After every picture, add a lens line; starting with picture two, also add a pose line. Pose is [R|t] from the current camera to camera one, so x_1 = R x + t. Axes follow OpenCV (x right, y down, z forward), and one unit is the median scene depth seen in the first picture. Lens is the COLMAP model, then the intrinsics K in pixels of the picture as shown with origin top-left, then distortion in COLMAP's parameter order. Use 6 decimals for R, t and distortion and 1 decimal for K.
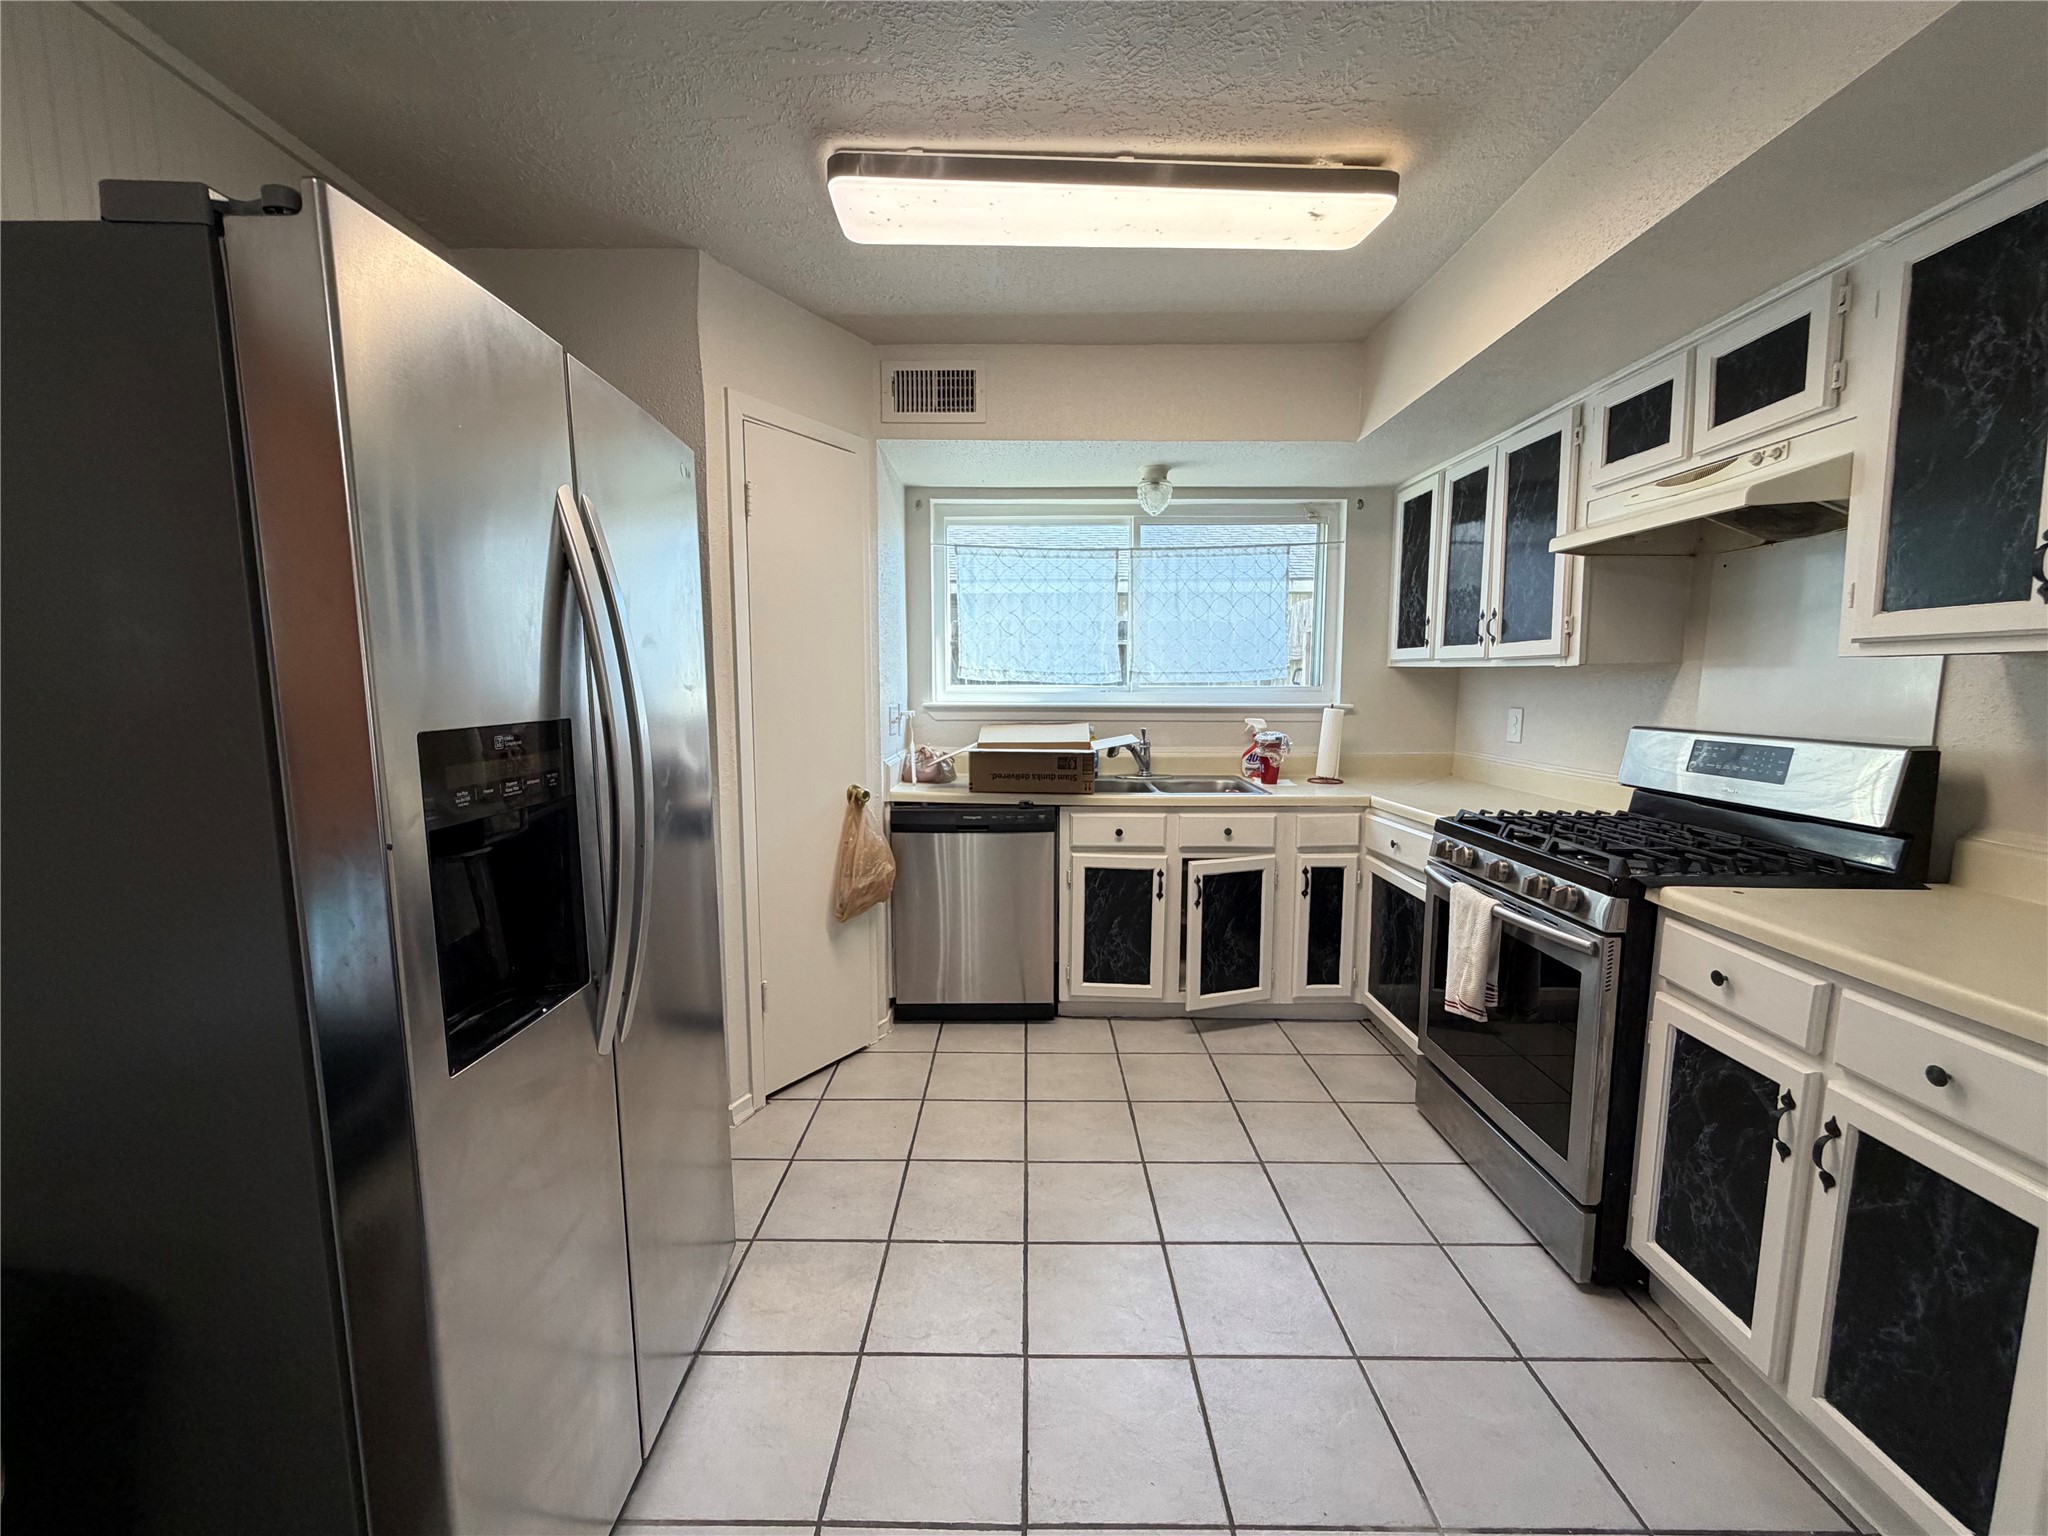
lens RADIAL K [[814.1, 0, 1022.5], [0, 814.1, 768.9], [0, 0, 1]] dist [-0.001411, 0.000328]
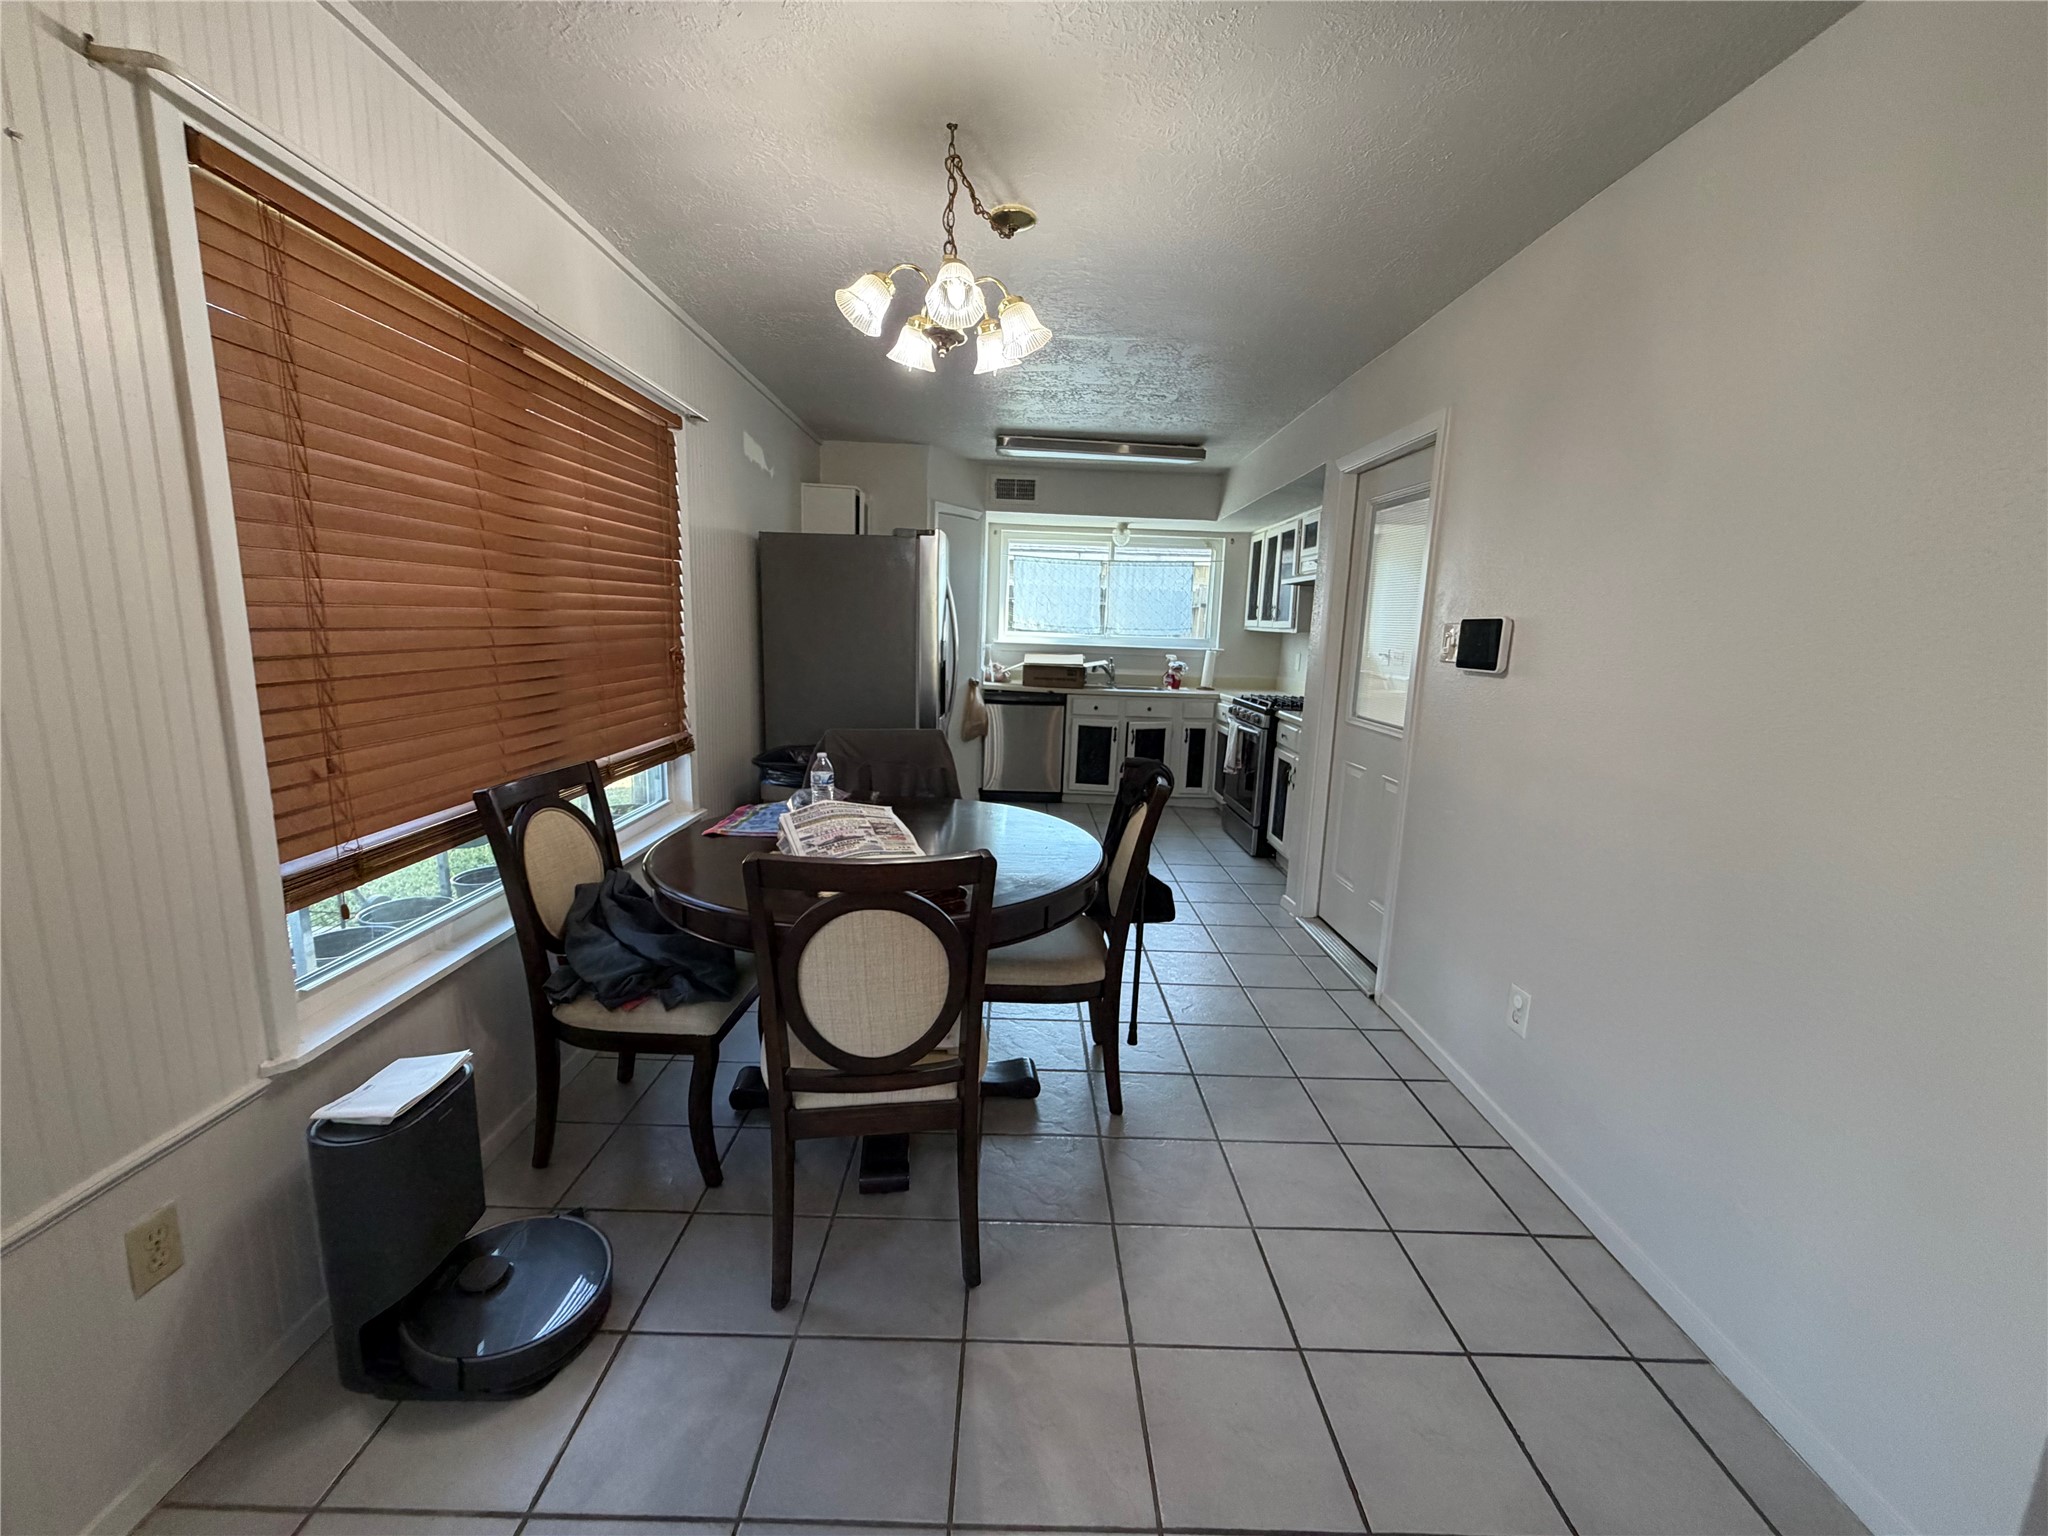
lens RADIAL K [[814.1, 0, 1021.0], [0, 814.1, 778.7], [0, 0, 1]] dist [-0.001411, 0.000328]
pose [[0.999417, 0.031552, 0.013042, -0.087082], [-0.032421, 0.996812, 0.072898, 0.109979], [-0.010700, -0.073278, 0.997254, -1.011308]]
